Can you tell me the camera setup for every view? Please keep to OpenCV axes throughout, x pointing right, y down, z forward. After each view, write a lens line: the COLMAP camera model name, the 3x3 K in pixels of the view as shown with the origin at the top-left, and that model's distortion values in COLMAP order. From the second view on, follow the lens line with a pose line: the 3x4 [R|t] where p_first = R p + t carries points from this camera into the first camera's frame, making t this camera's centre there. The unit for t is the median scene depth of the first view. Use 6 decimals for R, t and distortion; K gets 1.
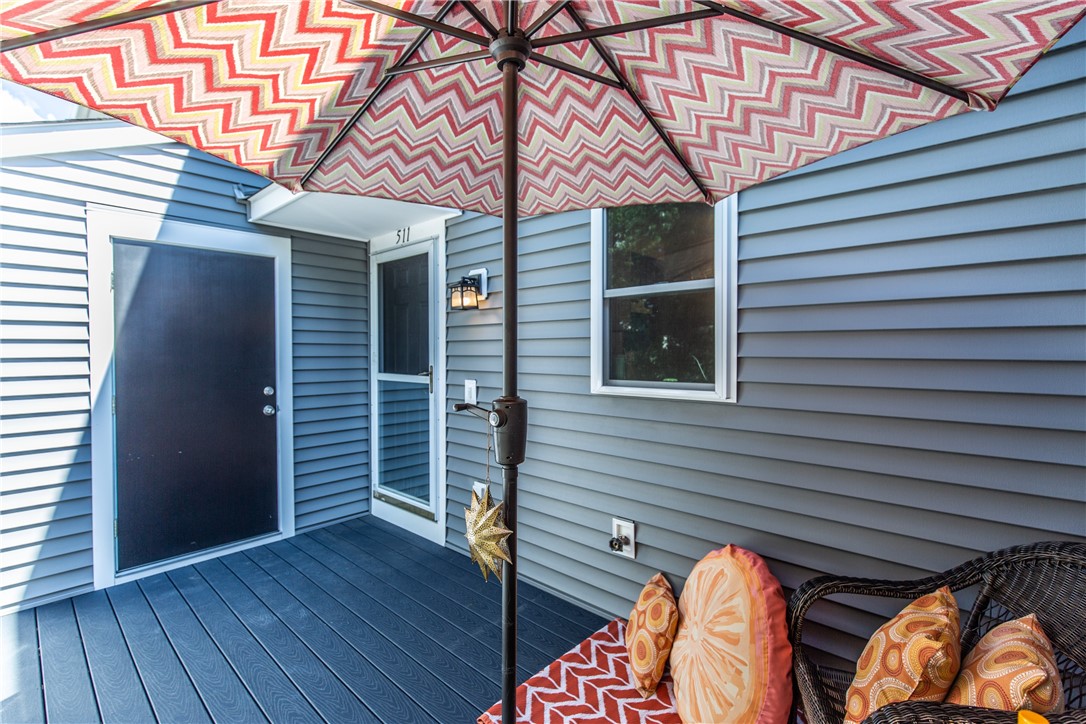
lens RADIAL K [[492.2, 0, 538.5], [0, 492.2, 357.7], [0, 0, 1]] dist [0.007351, -0.000929]
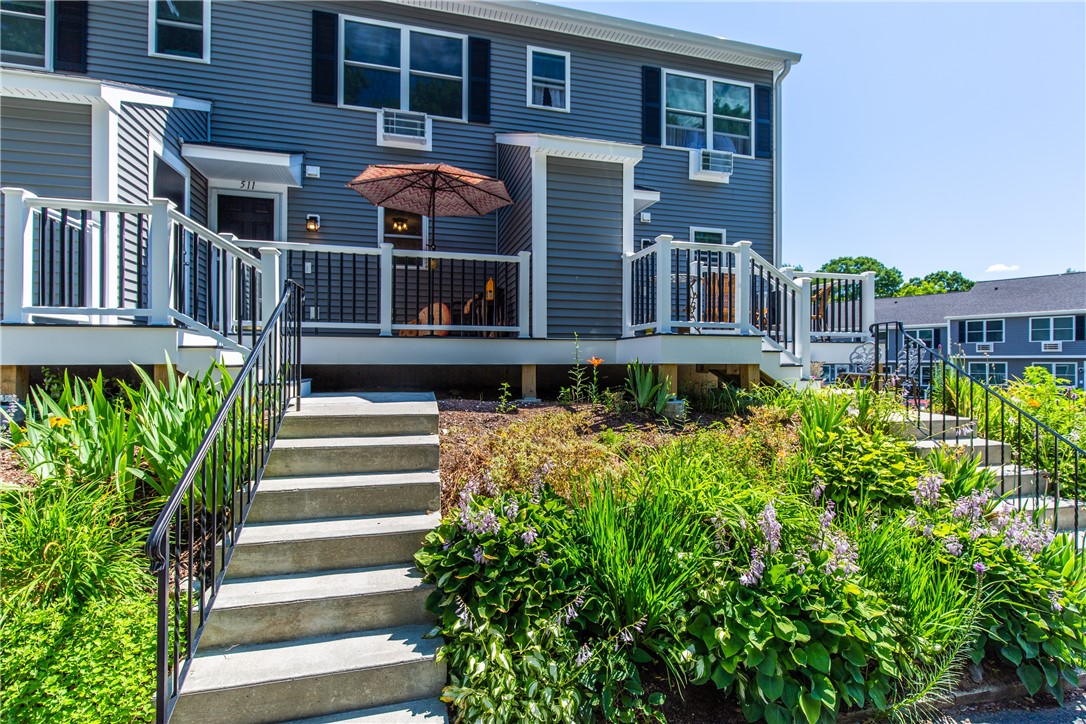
lens RADIAL K [[516.2, 0, 553.9], [0, 516.2, 360.6], [0, 0, 1]] dist [0.003251, 0.000362]
pose [[0.519769, 0.007681, 0.854272, -1.647844], [0.007851, 0.999874, -0.013767, 0.564032], [-0.854271, 0.013863, 0.519643, -1.252619]]
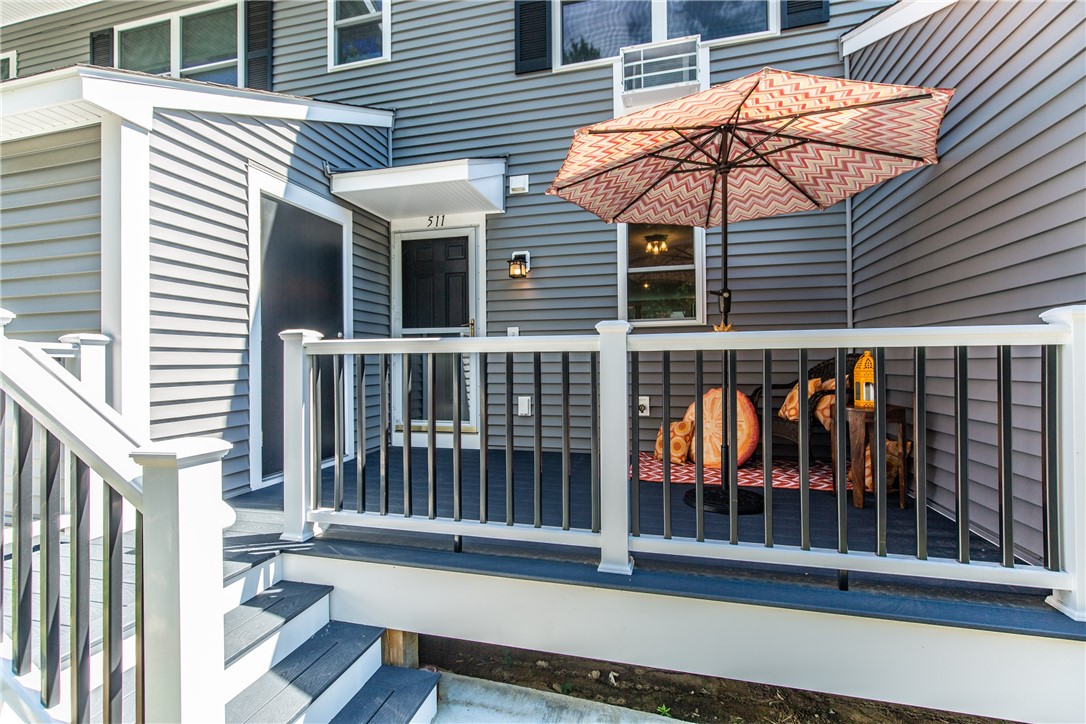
lens RADIAL K [[492.2, 0, 544.4], [0, 492.2, 353.3], [0, 0, 1]] dist [0.007351, -0.000929]
pose [[0.878475, 0.005662, 0.477754, -0.779798], [0.012141, 0.999342, -0.034167, 0.180477], [-0.477634, 0.035815, 0.877829, -0.321745]]
